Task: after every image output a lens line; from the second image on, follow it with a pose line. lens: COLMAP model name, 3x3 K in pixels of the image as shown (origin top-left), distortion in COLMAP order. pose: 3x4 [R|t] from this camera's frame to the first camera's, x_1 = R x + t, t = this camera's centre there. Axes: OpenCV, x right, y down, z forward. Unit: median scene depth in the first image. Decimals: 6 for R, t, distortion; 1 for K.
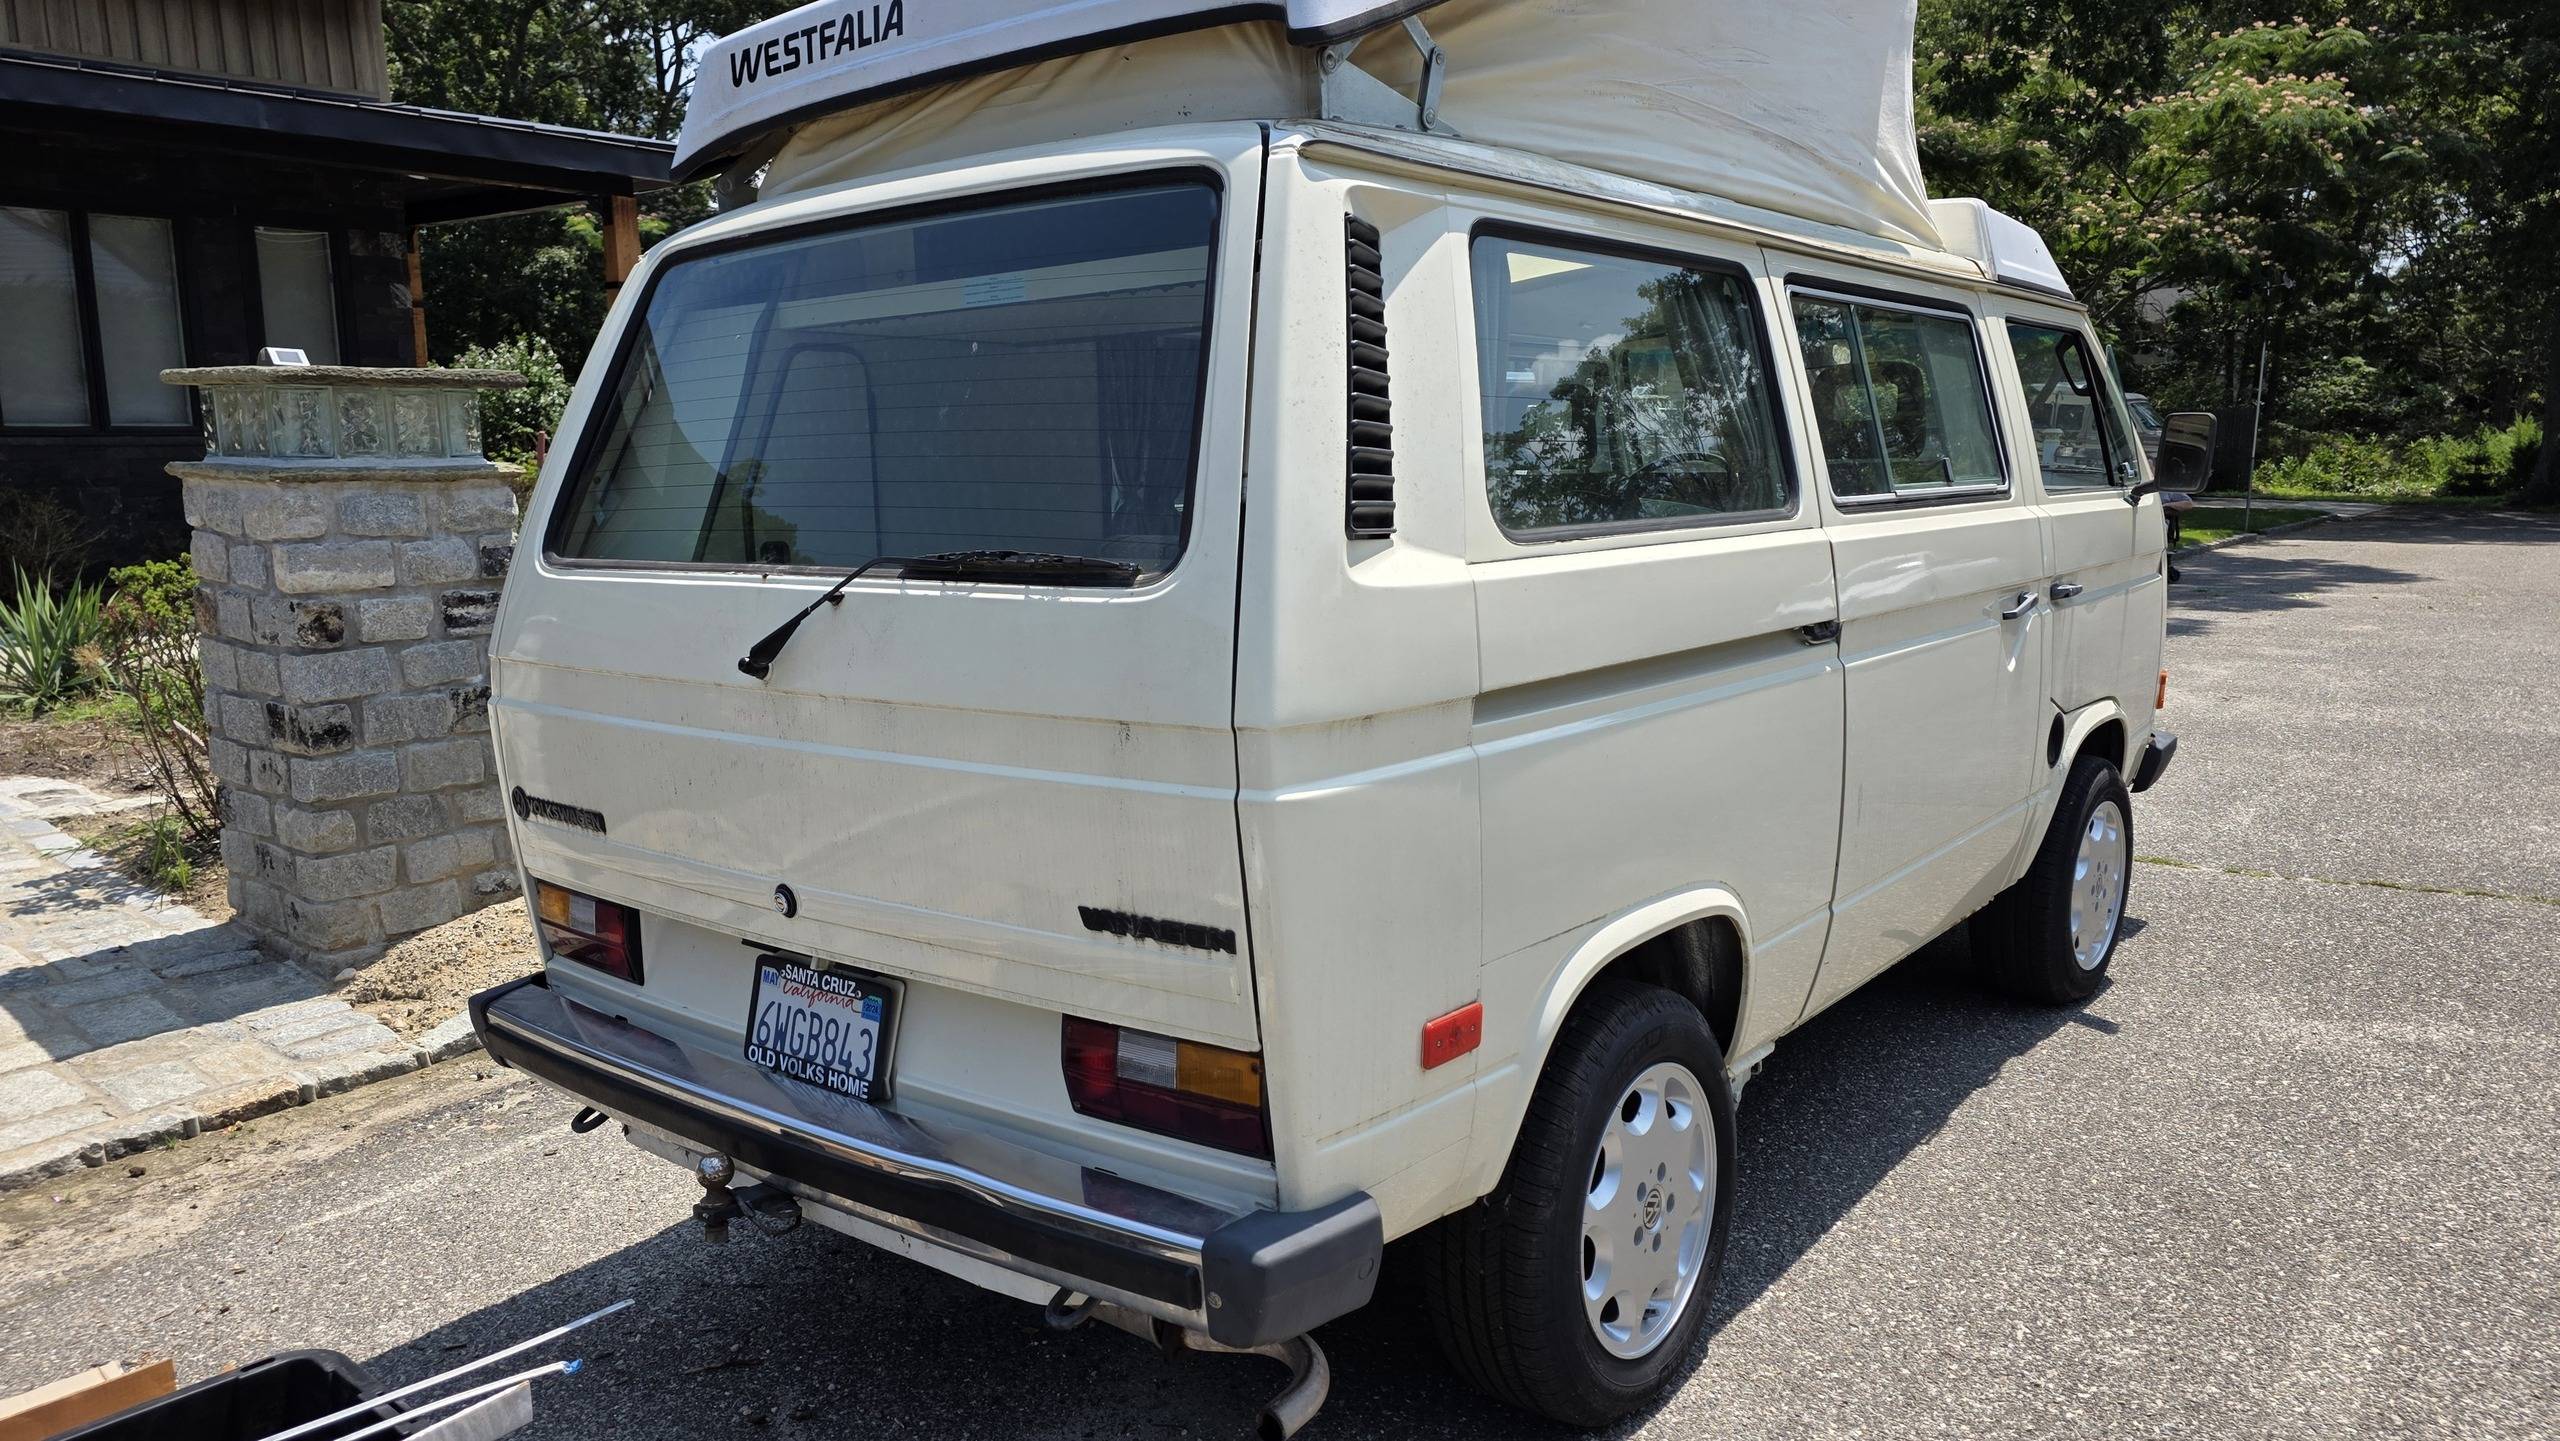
lens RADIAL K [[1716.8, 0, 1268.8], [0, 1716.8, 747.3], [0, 0, 1]] dist [0.047011, -0.033463]
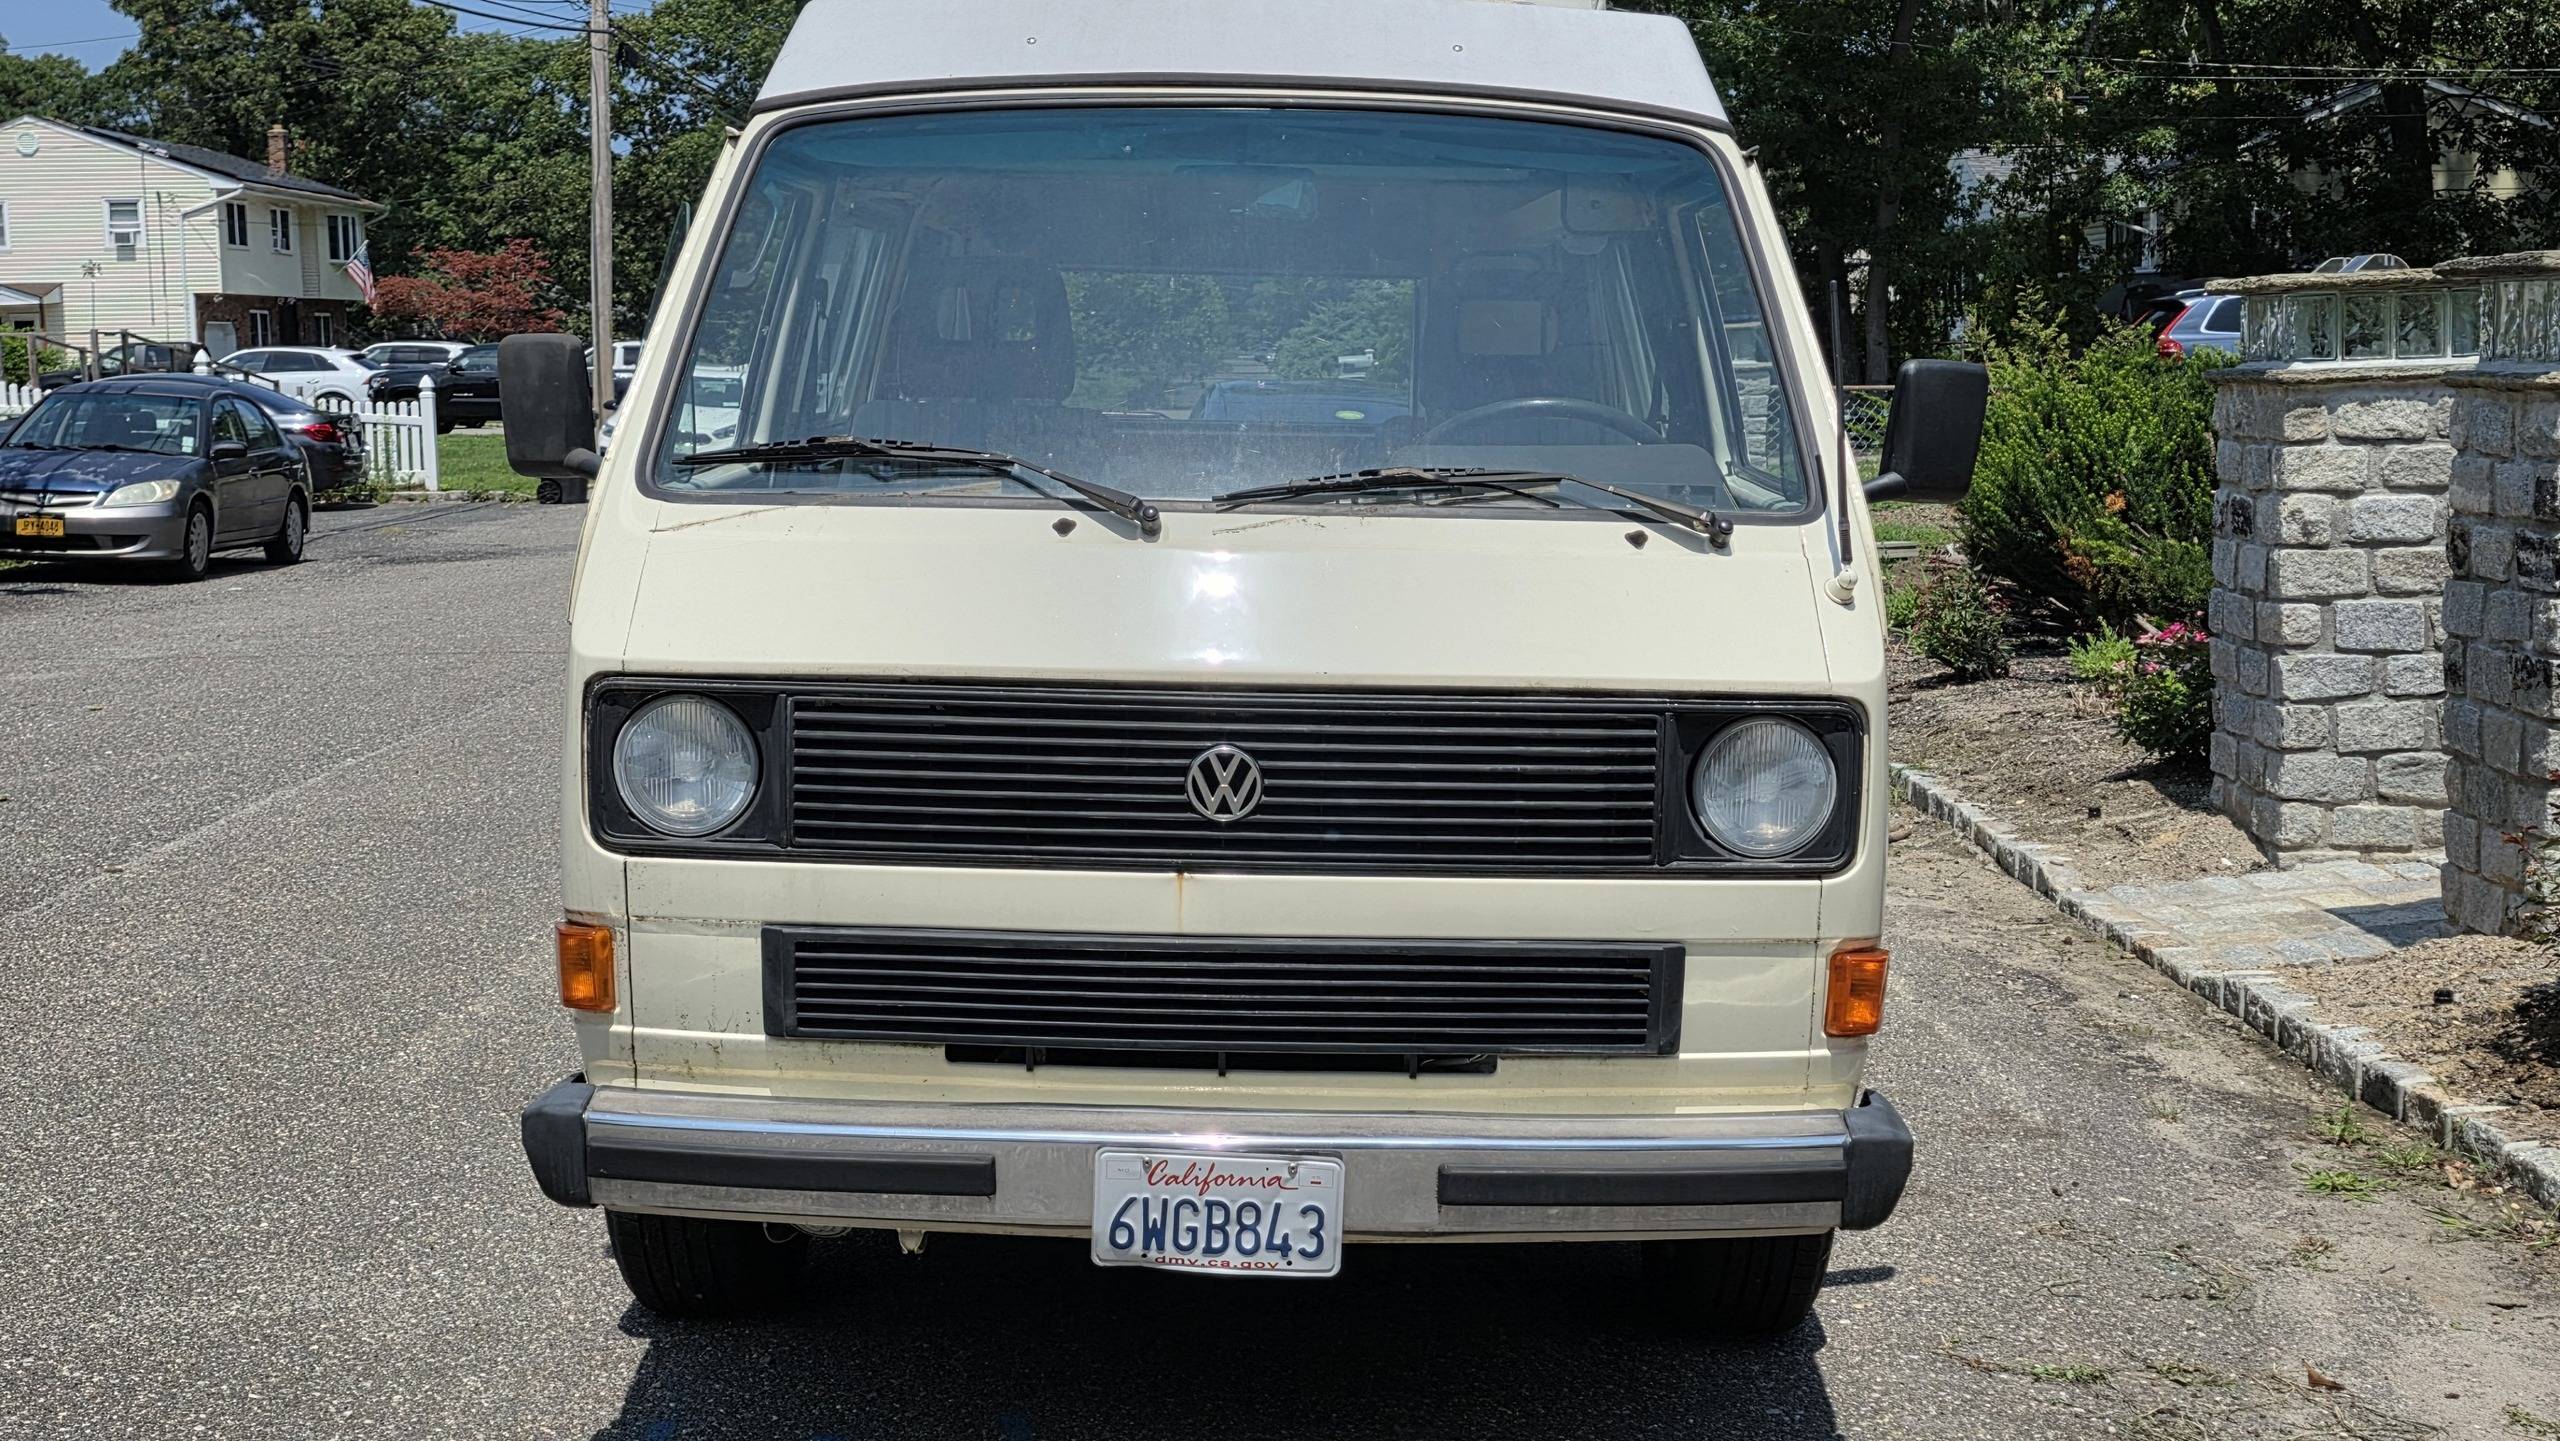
lens RADIAL K [[3280.6, 0, 1268.0], [0, 3280.6, 718.1], [0, 0, 1]] dist [0.166750, -0.499853]
pose [[-0.778232, 0.083438, -0.622409, 1.520339], [-0.099011, 0.962434, 0.252820, -0.546953], [0.620123, 0.258378, -0.740735, 2.936313]]
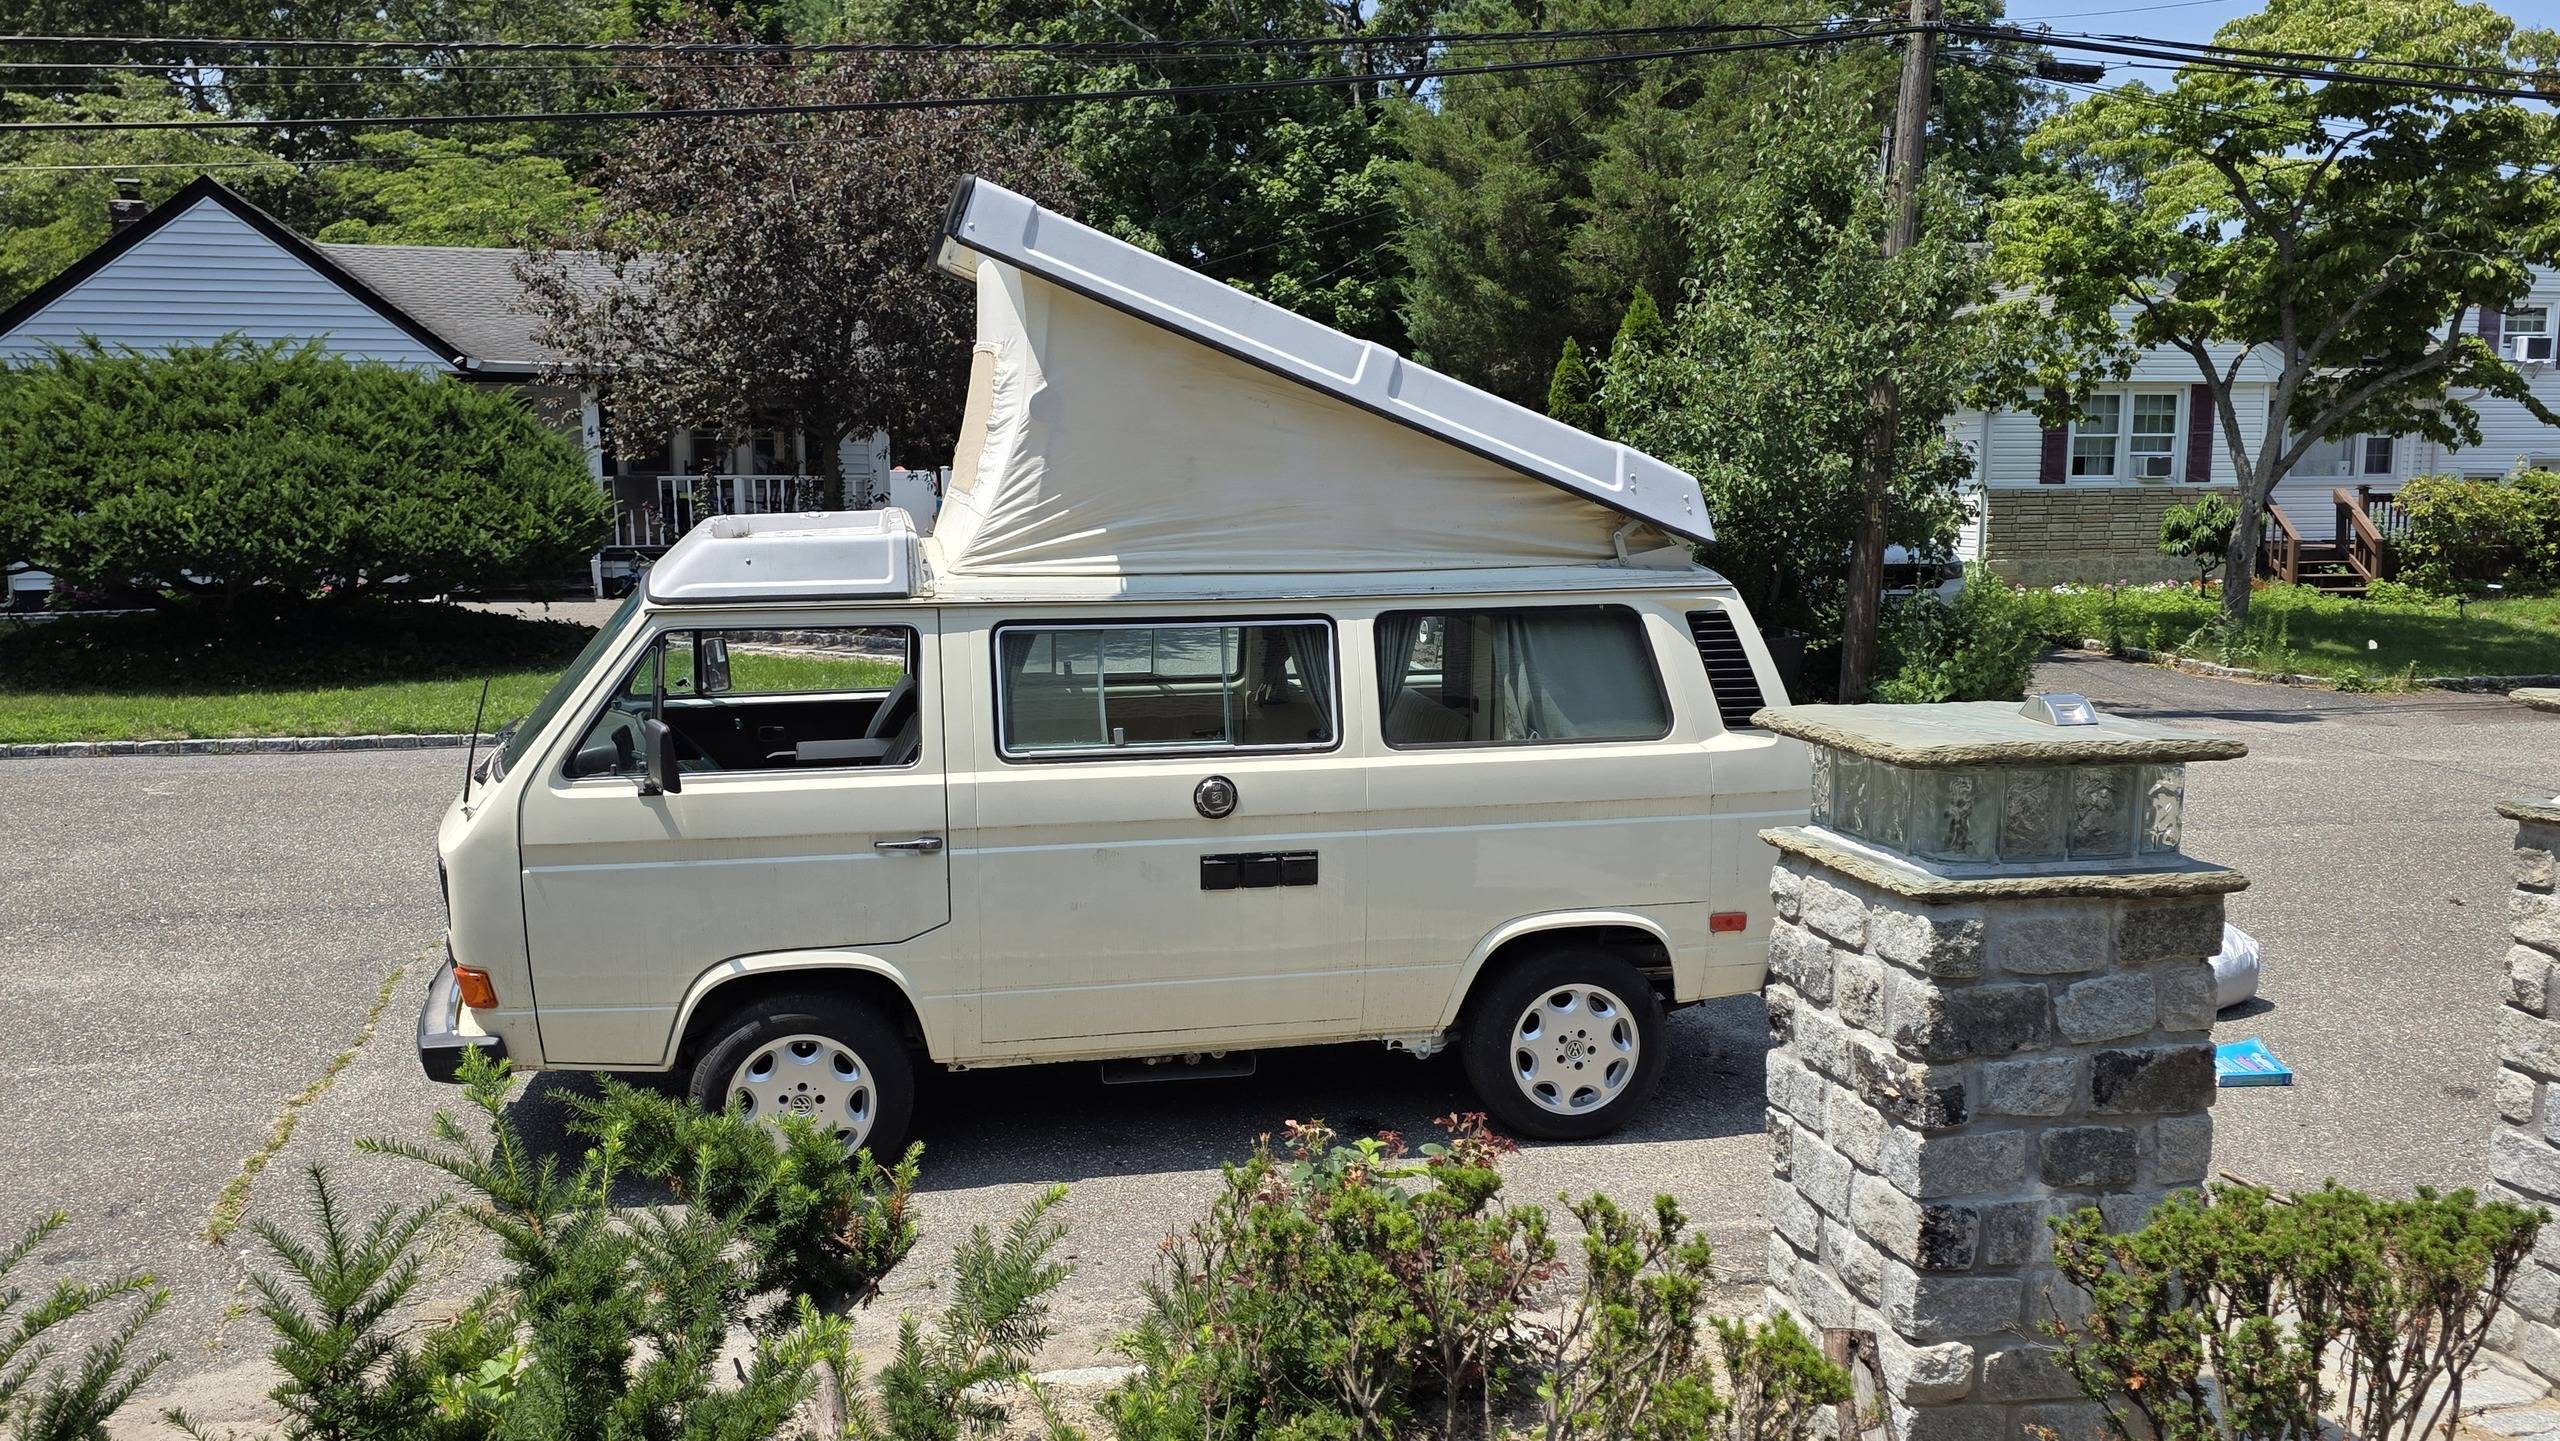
lens RADIAL K [[1981.2, 0, 1255.2], [0, 1981.2, 730.7], [0, 0, 1]] dist [0.118767, -0.132575]
pose [[-0.768120, -0.081540, 0.635093, -1.356609], [0.120701, 0.955637, 0.268679, -0.777343], [-0.628826, 0.283034, -0.724202, 2.943909]]
